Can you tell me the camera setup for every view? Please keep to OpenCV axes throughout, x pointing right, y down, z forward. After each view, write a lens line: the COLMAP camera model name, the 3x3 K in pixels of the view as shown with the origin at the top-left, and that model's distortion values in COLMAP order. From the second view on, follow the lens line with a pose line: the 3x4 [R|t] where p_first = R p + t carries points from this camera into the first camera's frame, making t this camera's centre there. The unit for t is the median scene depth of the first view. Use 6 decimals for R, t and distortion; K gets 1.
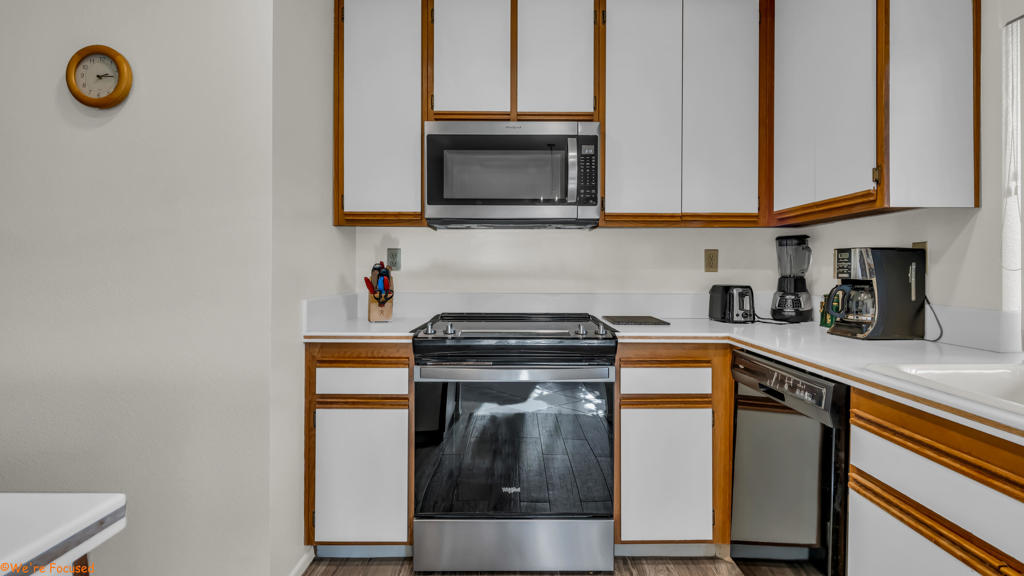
lens RADIAL K [[529.1, 0, 504.7], [0, 529.1, 271.1], [0, 0, 1]] dist [-0.000835, -0.000984]
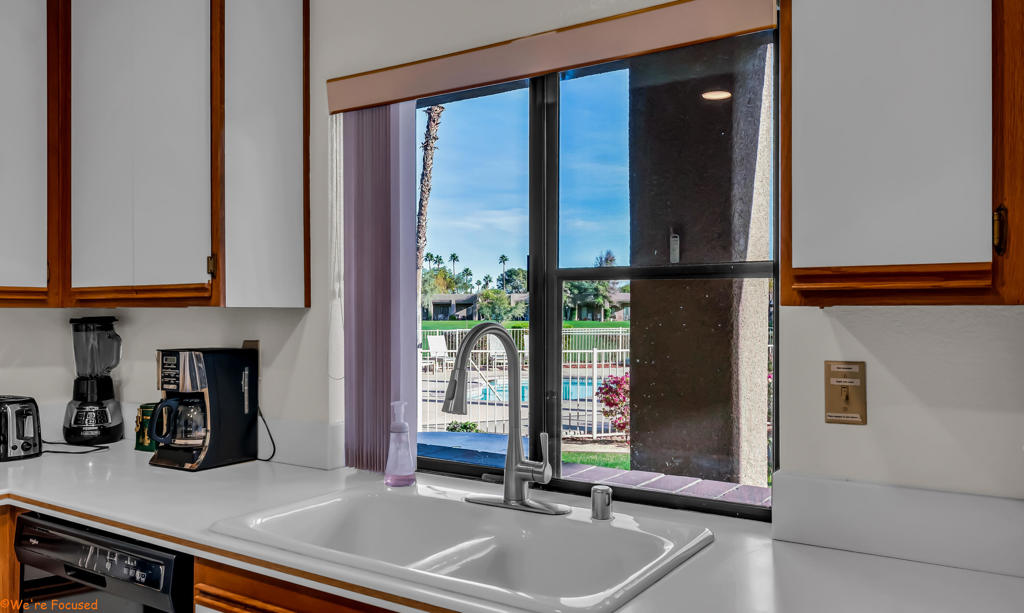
lens RADIAL K [[838.2, 0, 490.8], [0, 838.2, 312.1], [0, 0, 1]] dist [-0.005534, 0.002834]
pose [[0.560768, -0.002011, 0.827971, -0.079401], [0.003046, 0.999995, 0.000366, -0.090193], [-0.827968, 0.002316, 0.560771, -0.037039]]
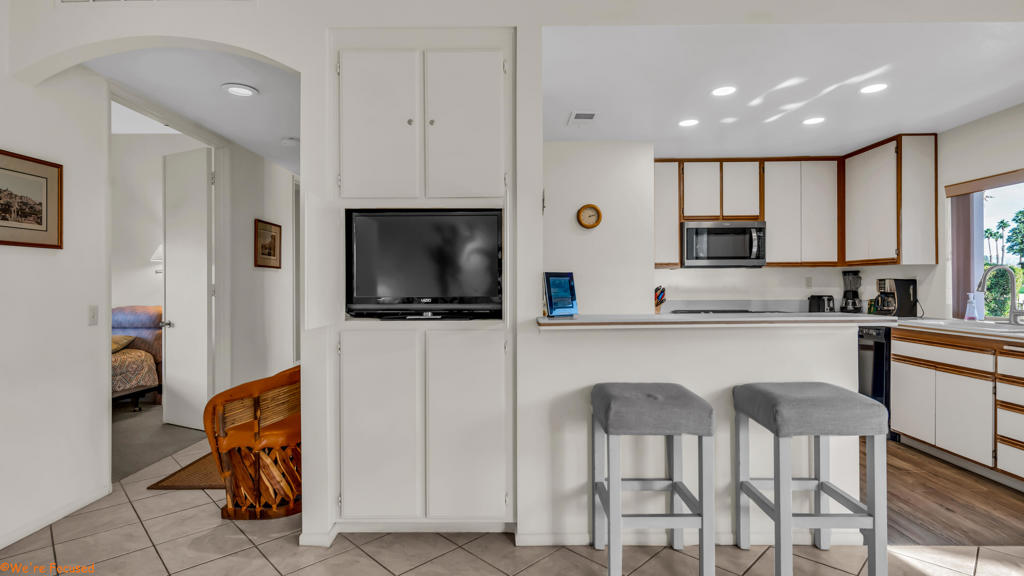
lens RADIAL K [[513.2, 0, 493.7], [0, 513.2, 286.8], [0, 0, 1]] dist [0.003556, -0.003451]
pose [[0.999697, -0.007864, -0.023344, -0.987277], [0.007921, 0.999966, 0.002351, -0.025975], [0.023325, -0.002535, 0.999725, -1.269264]]
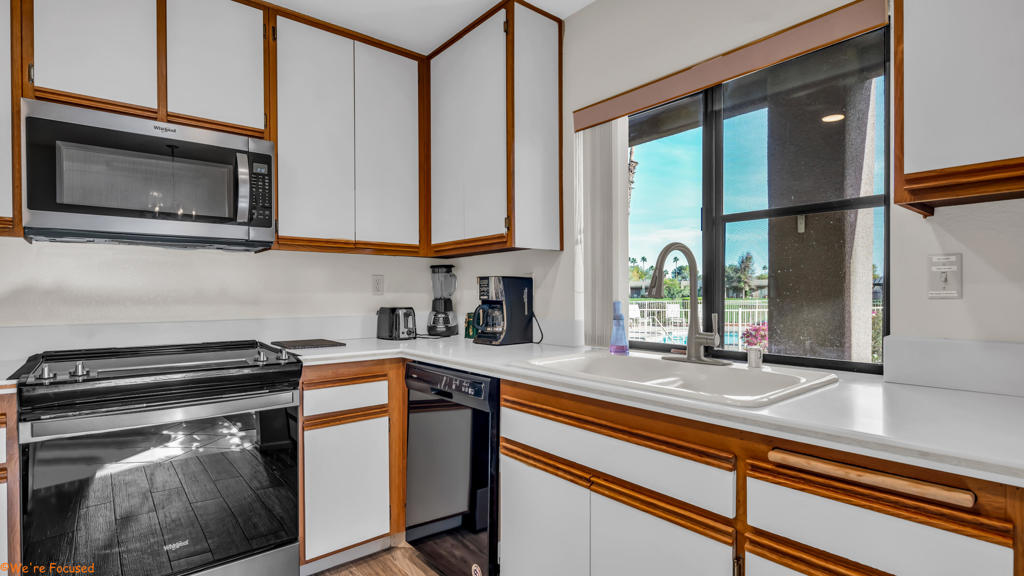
lens RADIAL K [[513.2, 0, 530.8], [0, 513.2, 298.8], [0, 0, 1]] dist [0.003556, -0.003451]
pose [[0.755298, -0.011479, 0.655281, -0.092698], [0.006188, 0.999927, 0.010384, -0.000524], [-0.655352, -0.003788, 0.755314, -0.025821]]
